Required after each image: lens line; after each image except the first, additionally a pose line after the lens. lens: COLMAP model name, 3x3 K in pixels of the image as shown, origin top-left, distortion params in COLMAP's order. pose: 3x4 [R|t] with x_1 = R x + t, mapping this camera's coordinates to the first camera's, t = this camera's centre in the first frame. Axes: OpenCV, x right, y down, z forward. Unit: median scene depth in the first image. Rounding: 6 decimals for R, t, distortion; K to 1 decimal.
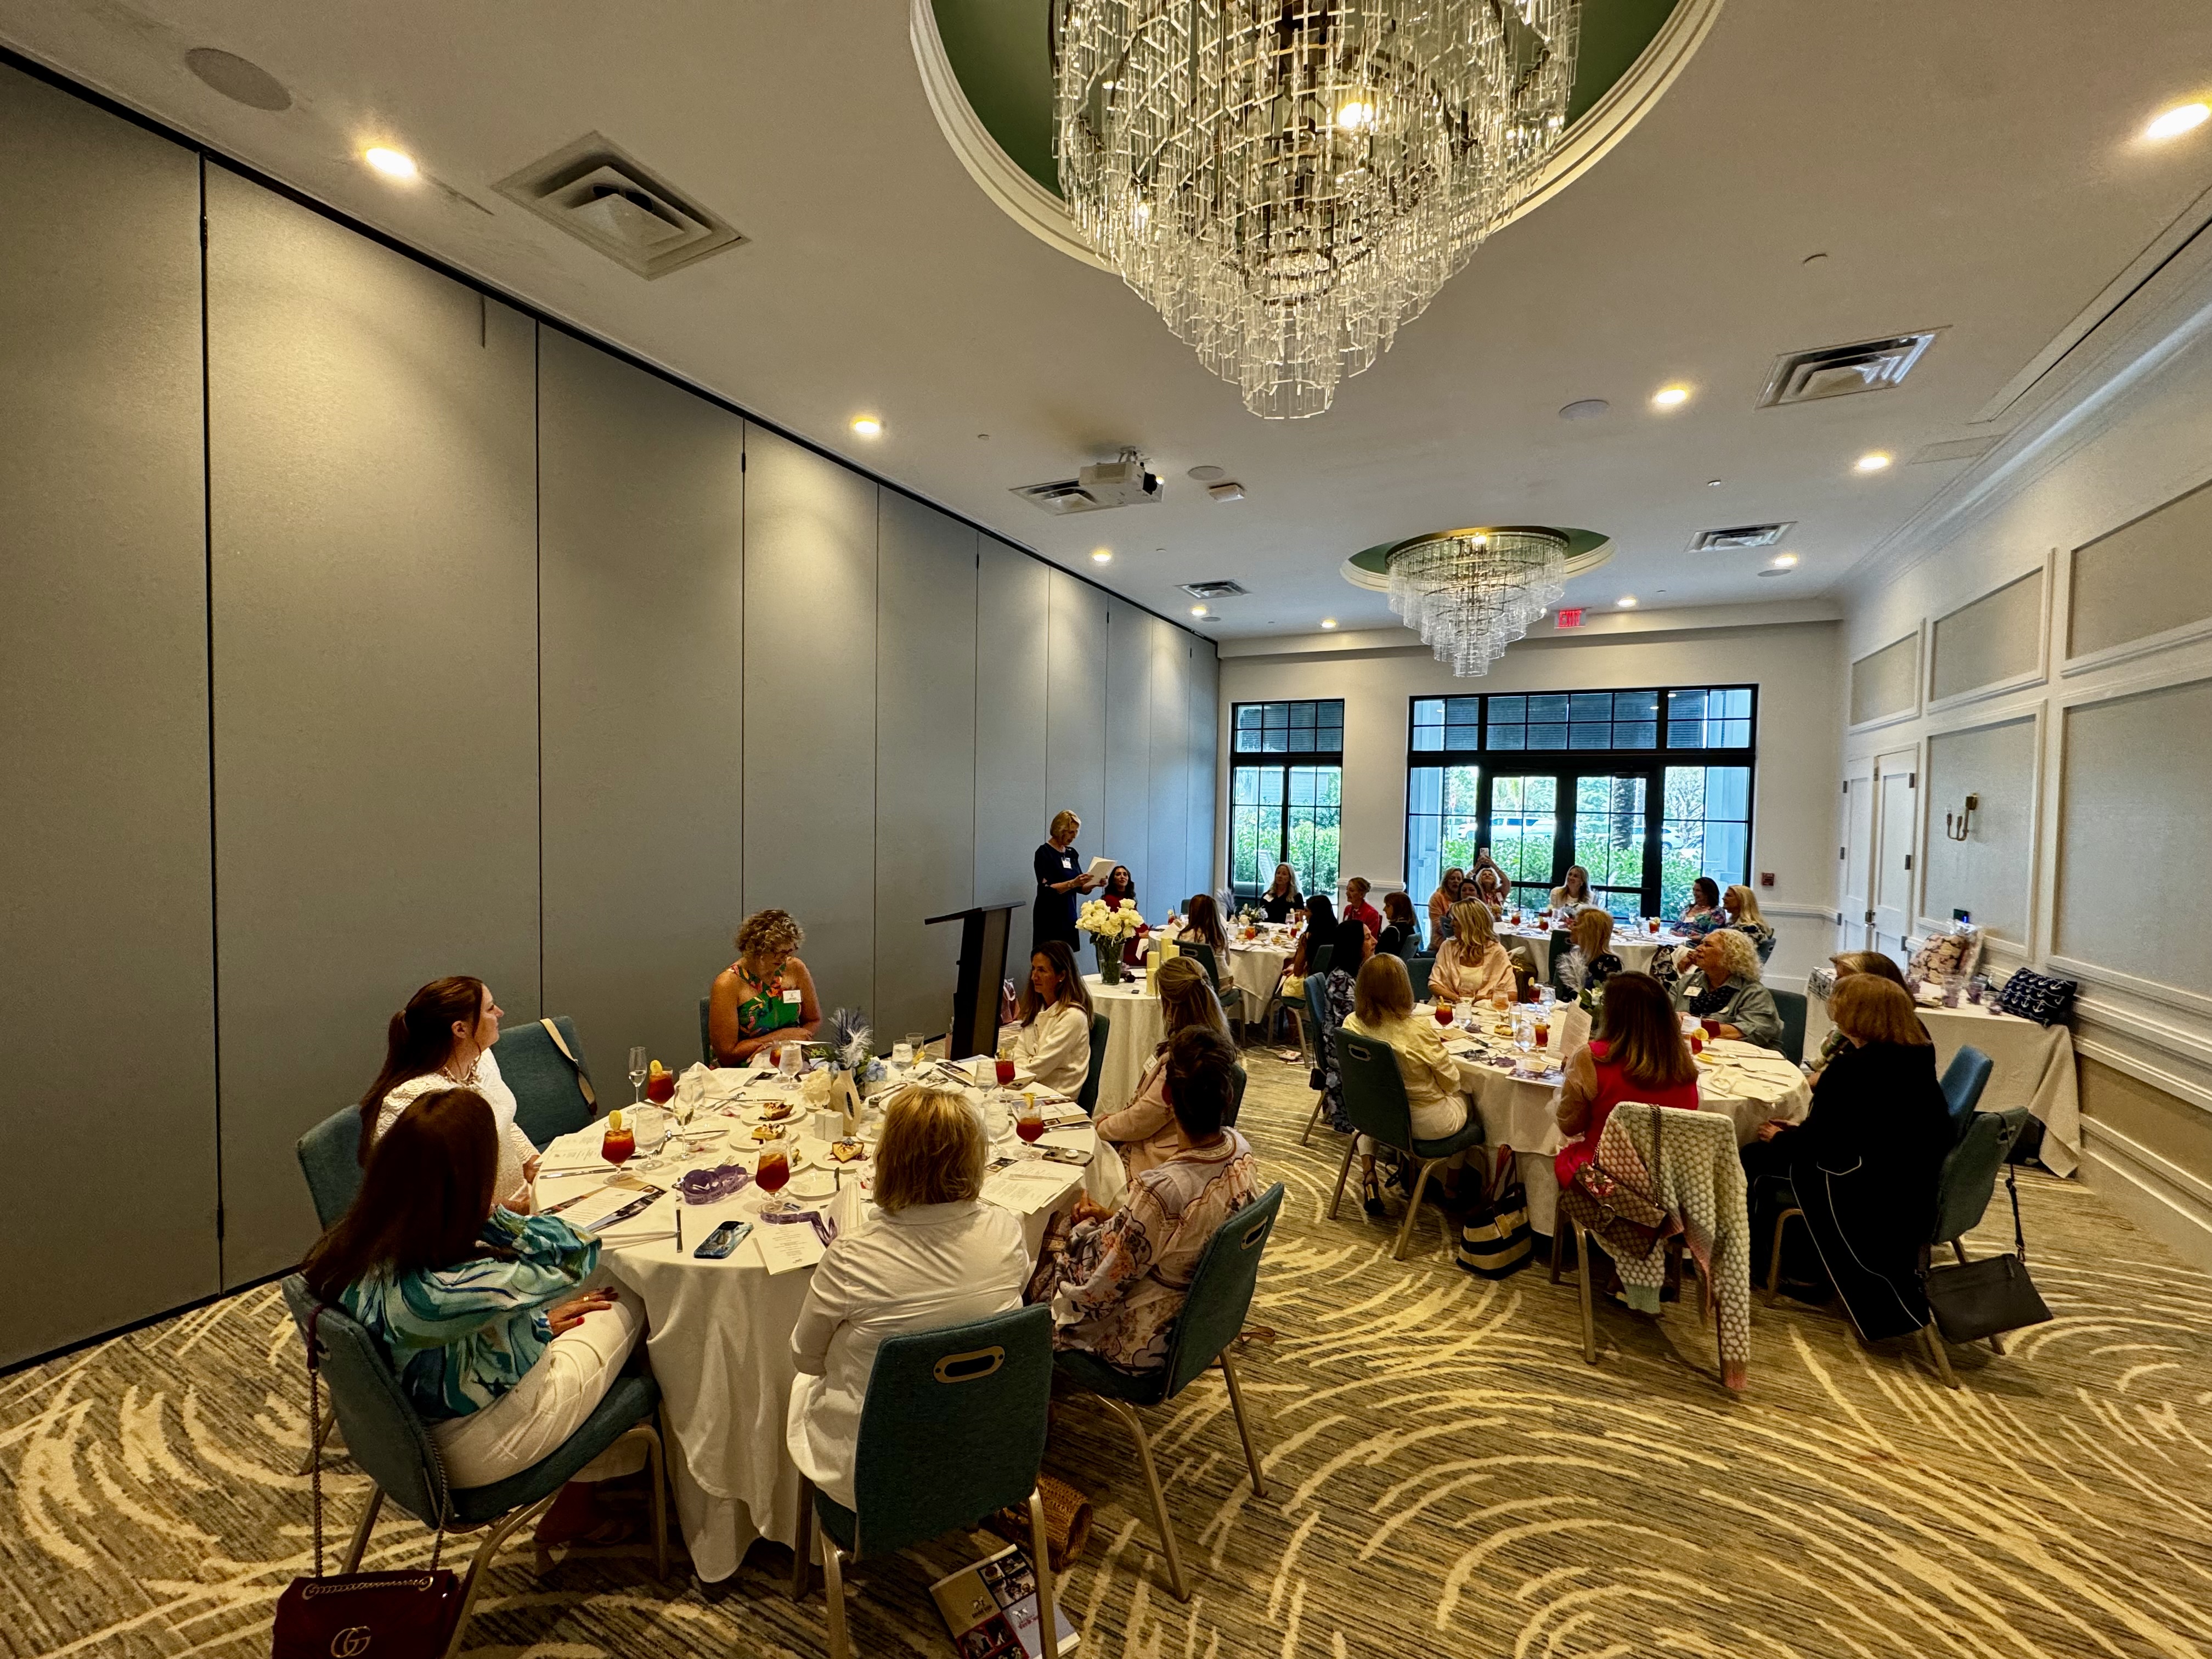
lens RADIAL K [[882.0, 0, 1106.0], [0, 882.0, 829.5], [0, 0, 1]] dist [-0.000138, -0.000017]
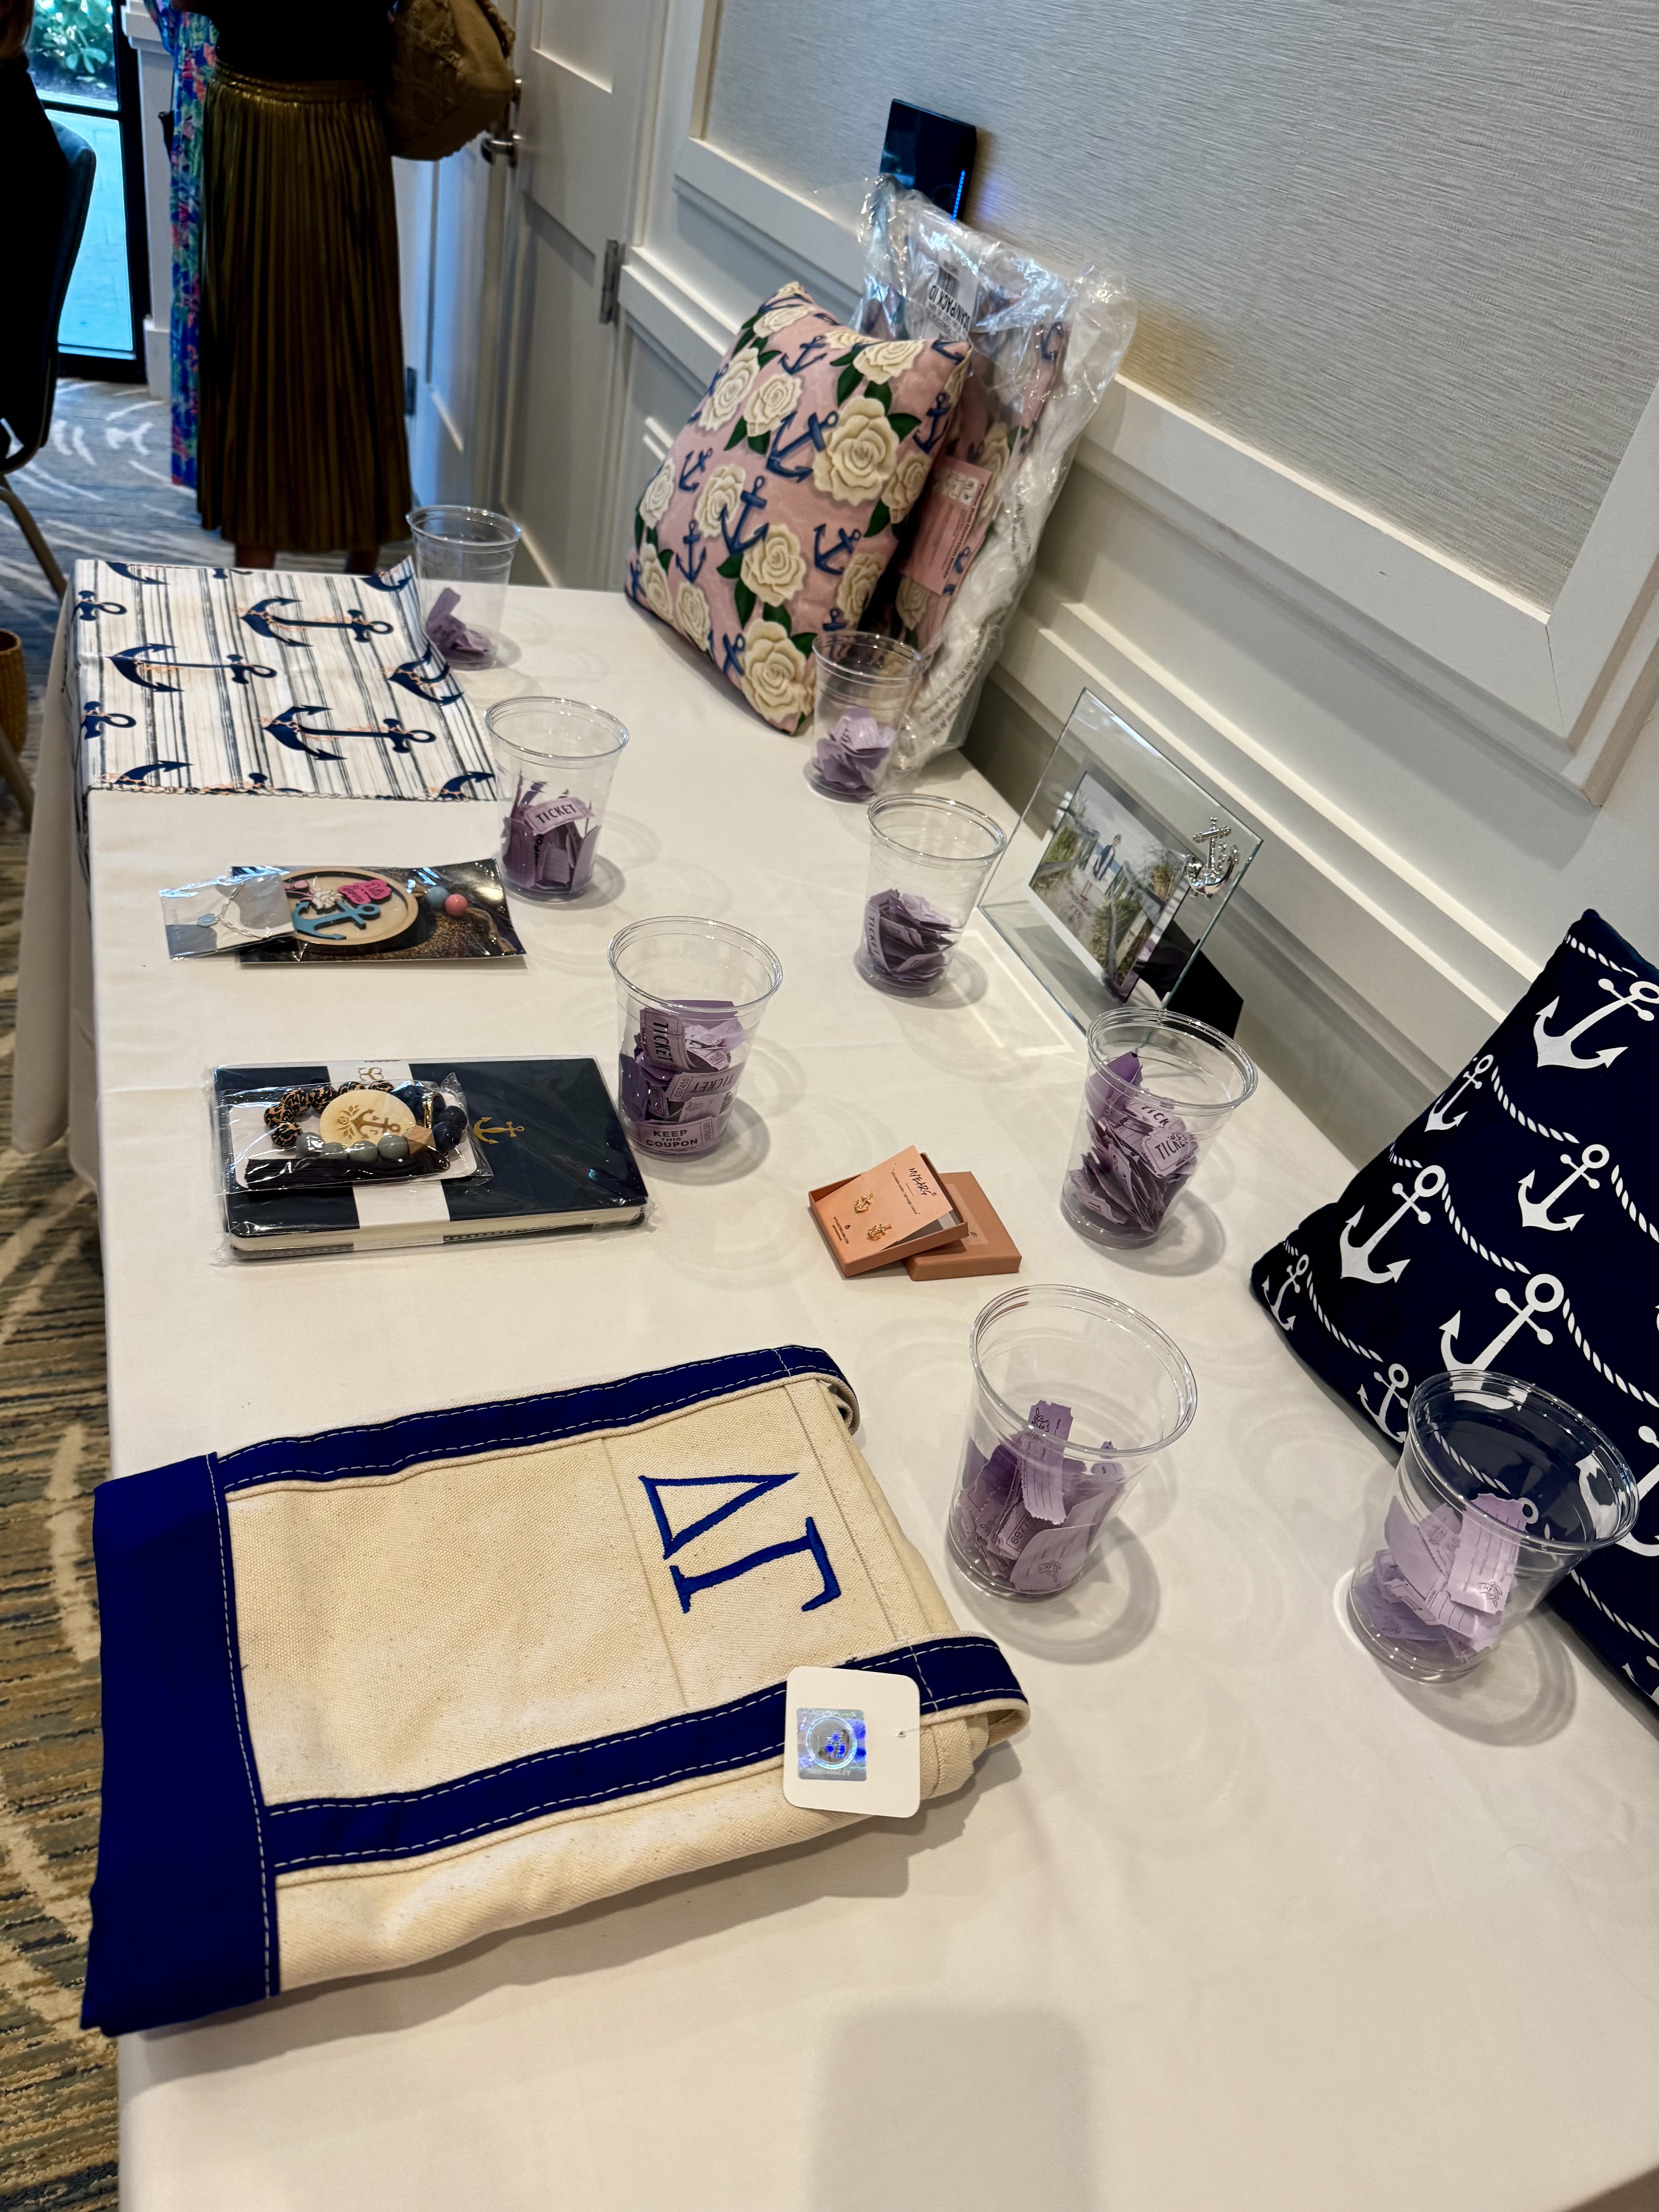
lens RADIAL K [[1599.1, 0, 829.5], [0, 1599.1, 1106.0], [0, 0, 1]] dist [-0.004321, 0.003202]
pose [[0.667237, -0.347665, 0.658729, 0.767924], [-0.147282, 0.805339, 0.574228, 0.078915], [-0.730139, -0.480165, 0.486147, 0.850208]]
